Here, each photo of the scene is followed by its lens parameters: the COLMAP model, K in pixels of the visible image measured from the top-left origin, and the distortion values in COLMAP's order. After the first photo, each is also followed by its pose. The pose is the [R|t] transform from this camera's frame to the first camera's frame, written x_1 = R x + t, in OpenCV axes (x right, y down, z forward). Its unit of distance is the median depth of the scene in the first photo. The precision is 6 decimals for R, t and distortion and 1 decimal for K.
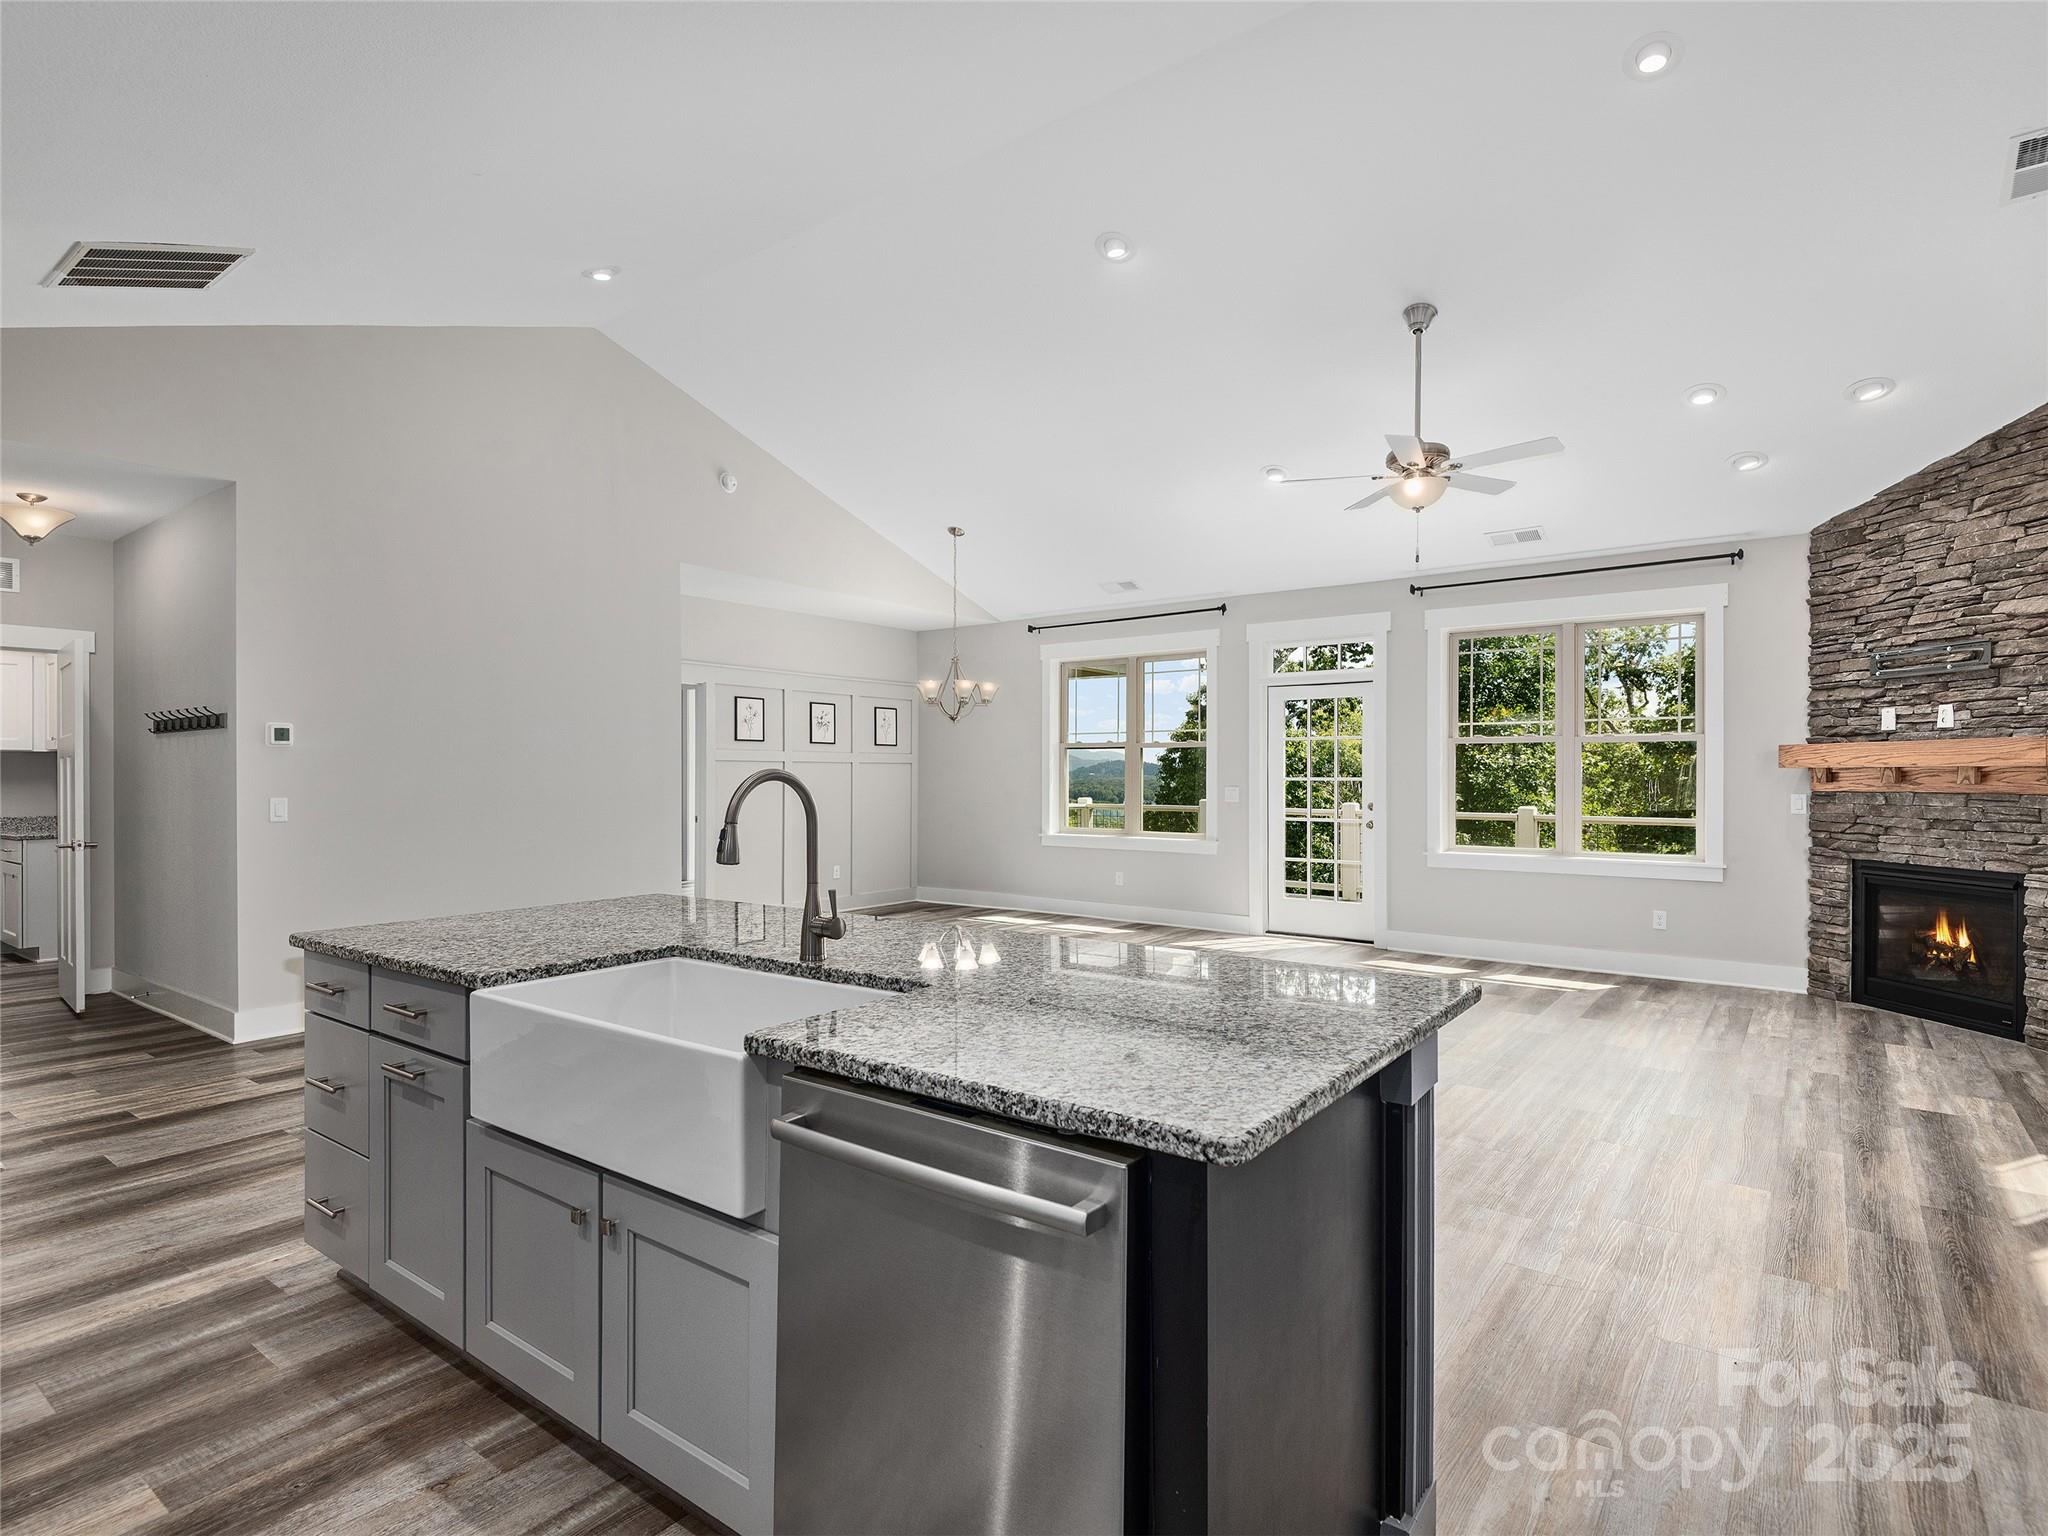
lens RADIAL K [[1041.5, 0, 1009.9], [0, 1041.5, 779.2], [0, 0, 1]] dist [0.008465, -0.012994]
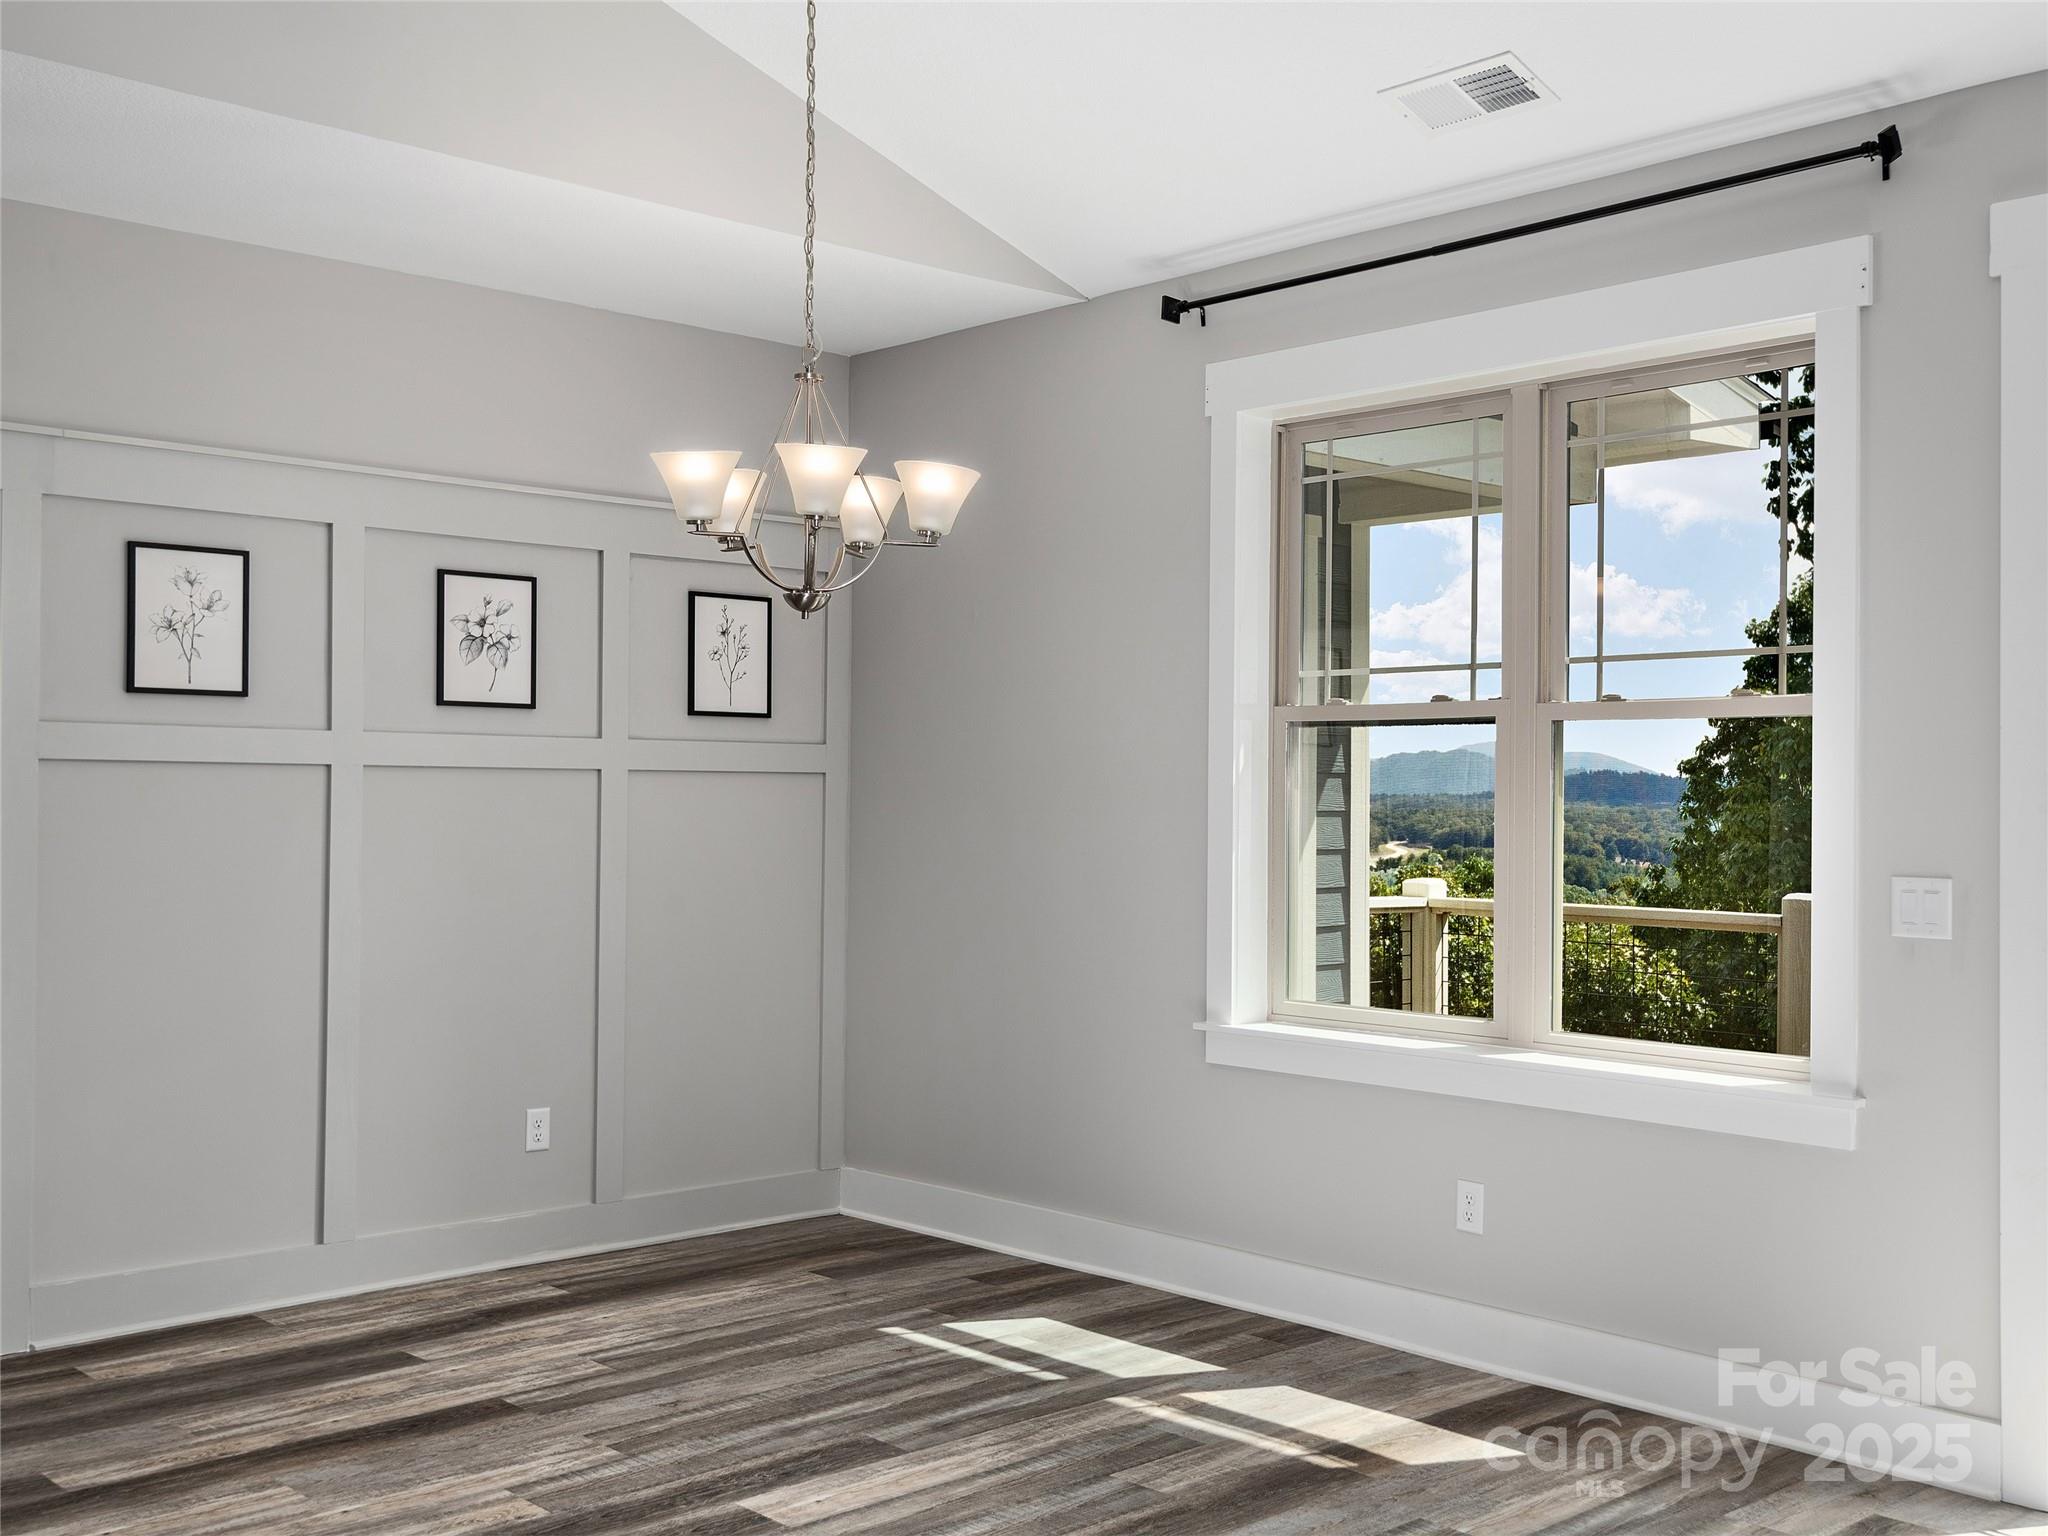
lens RADIAL K [[2102.6, 0, 1024.0], [0, 2102.6, 768.0], [0, 0, 1]] dist [0.006287, 0.020515]
pose [[0.986523, 0.004615, -0.163558, 0.118524], [-0.007655, 0.999809, -0.017960, -0.010510], [0.163444, 0.018970, 0.986370, 0.659312]]
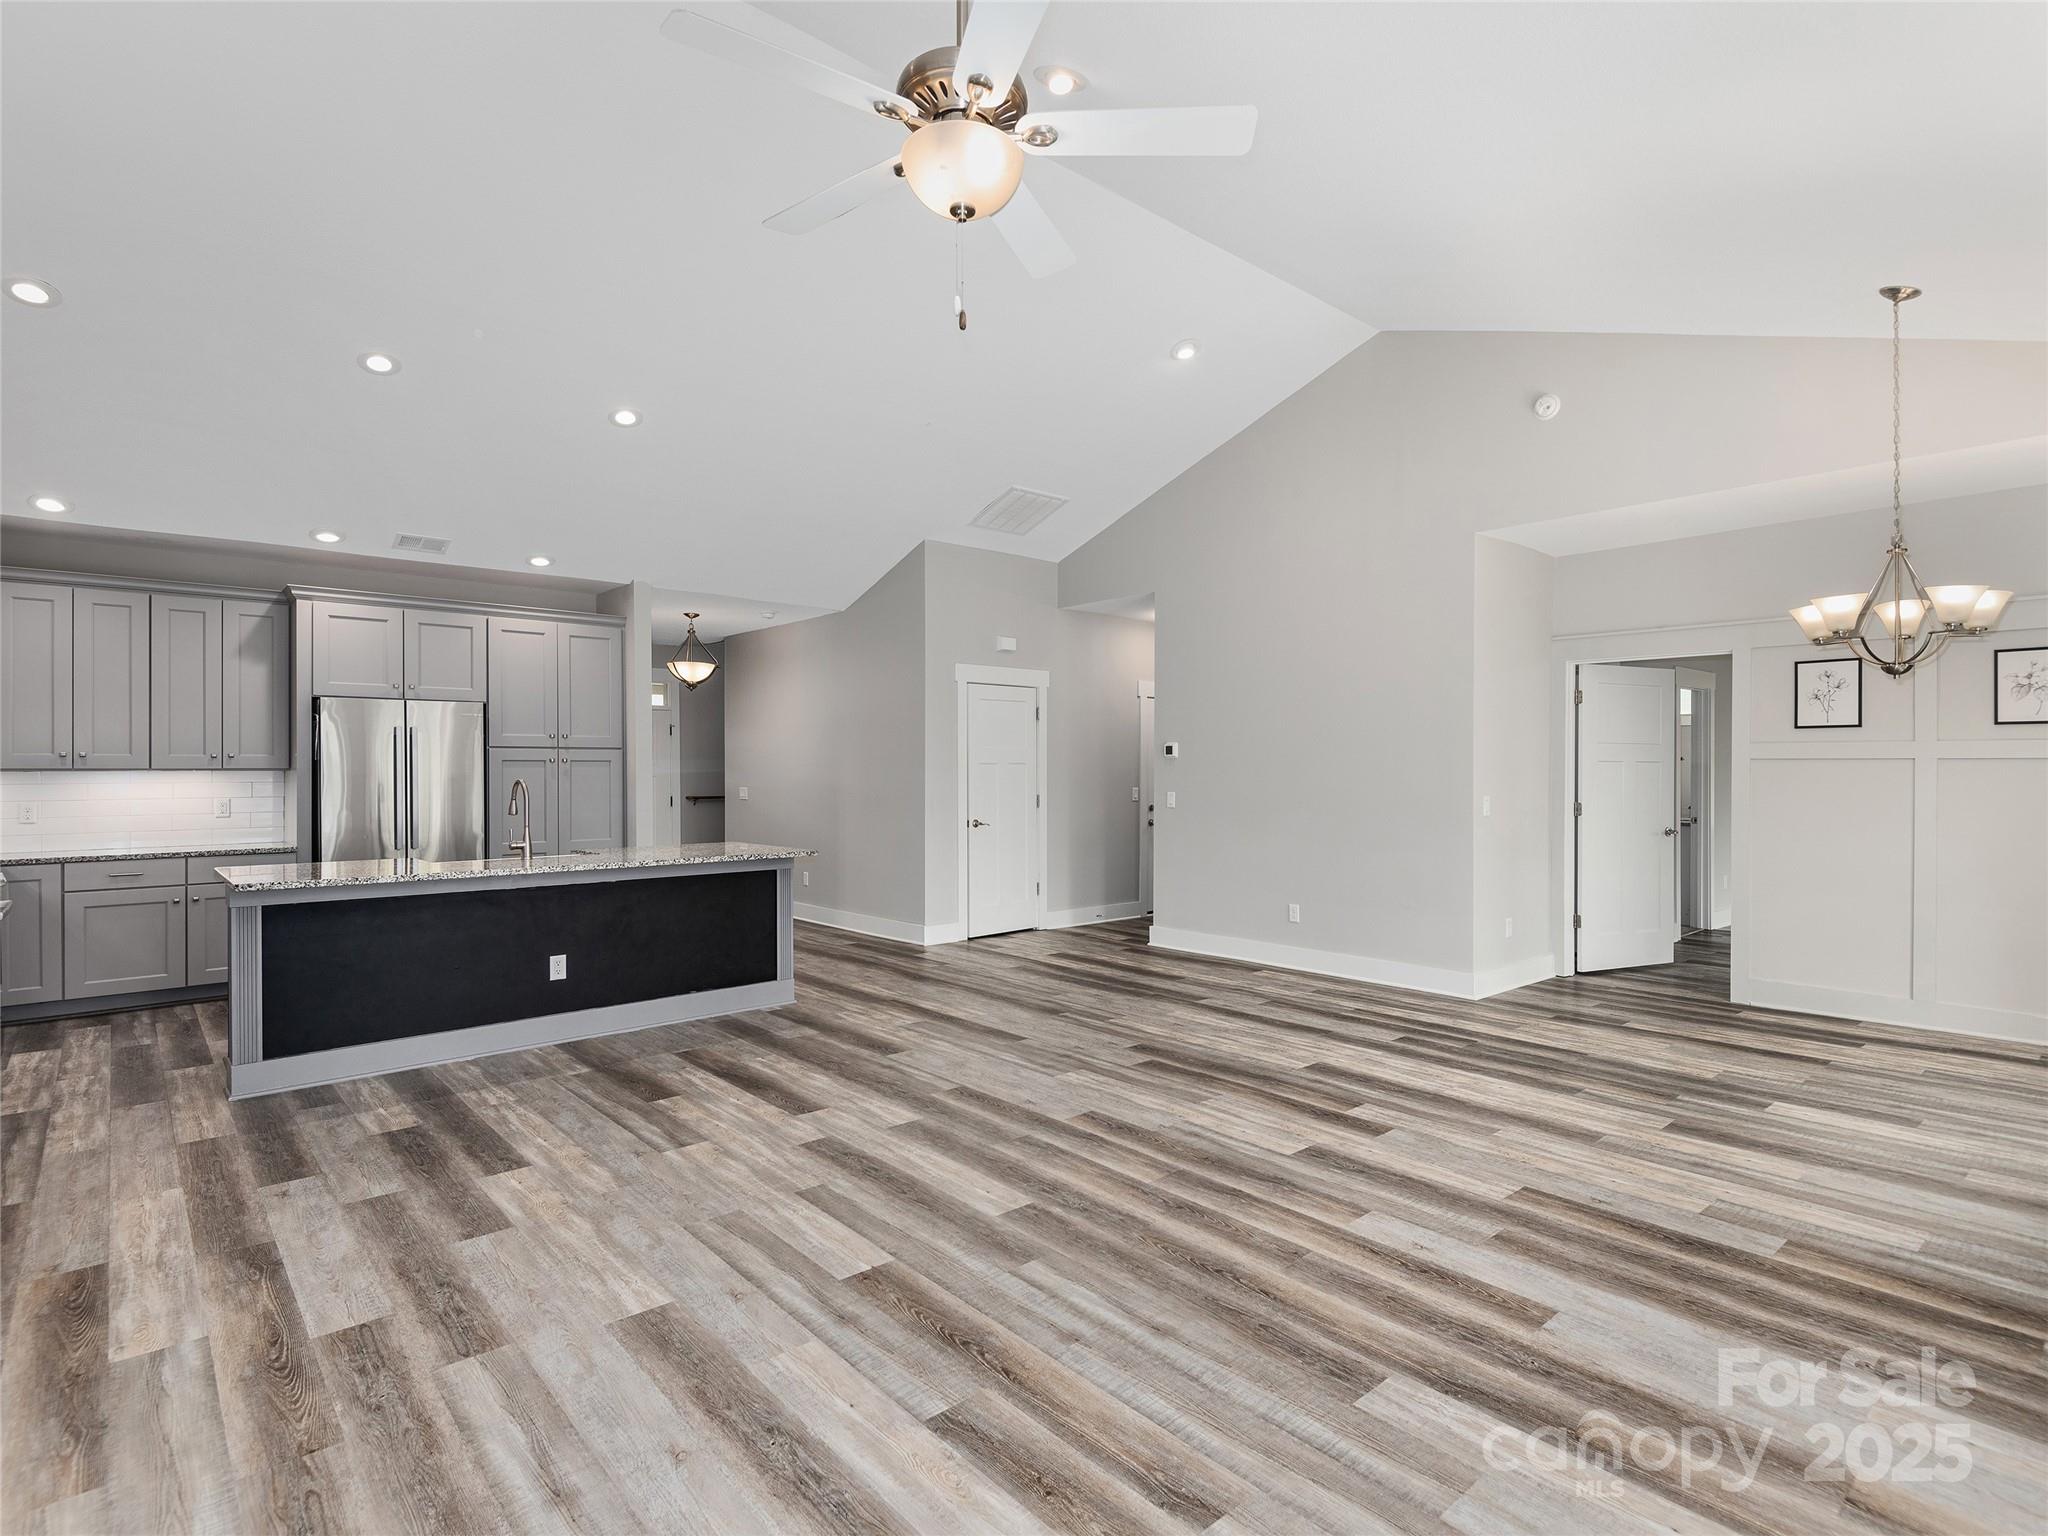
lens RADIAL K [[1041.5, 0, 1009.9], [0, 1041.5, 779.2], [0, 0, 1]] dist [0.008465, -0.012994]
pose [[-0.207540, 0.007891, -0.978195, 0.697344], [-0.007819, 0.999922, 0.009725, -0.011080], [0.978195, 0.009667, -0.207462, 0.931775]]
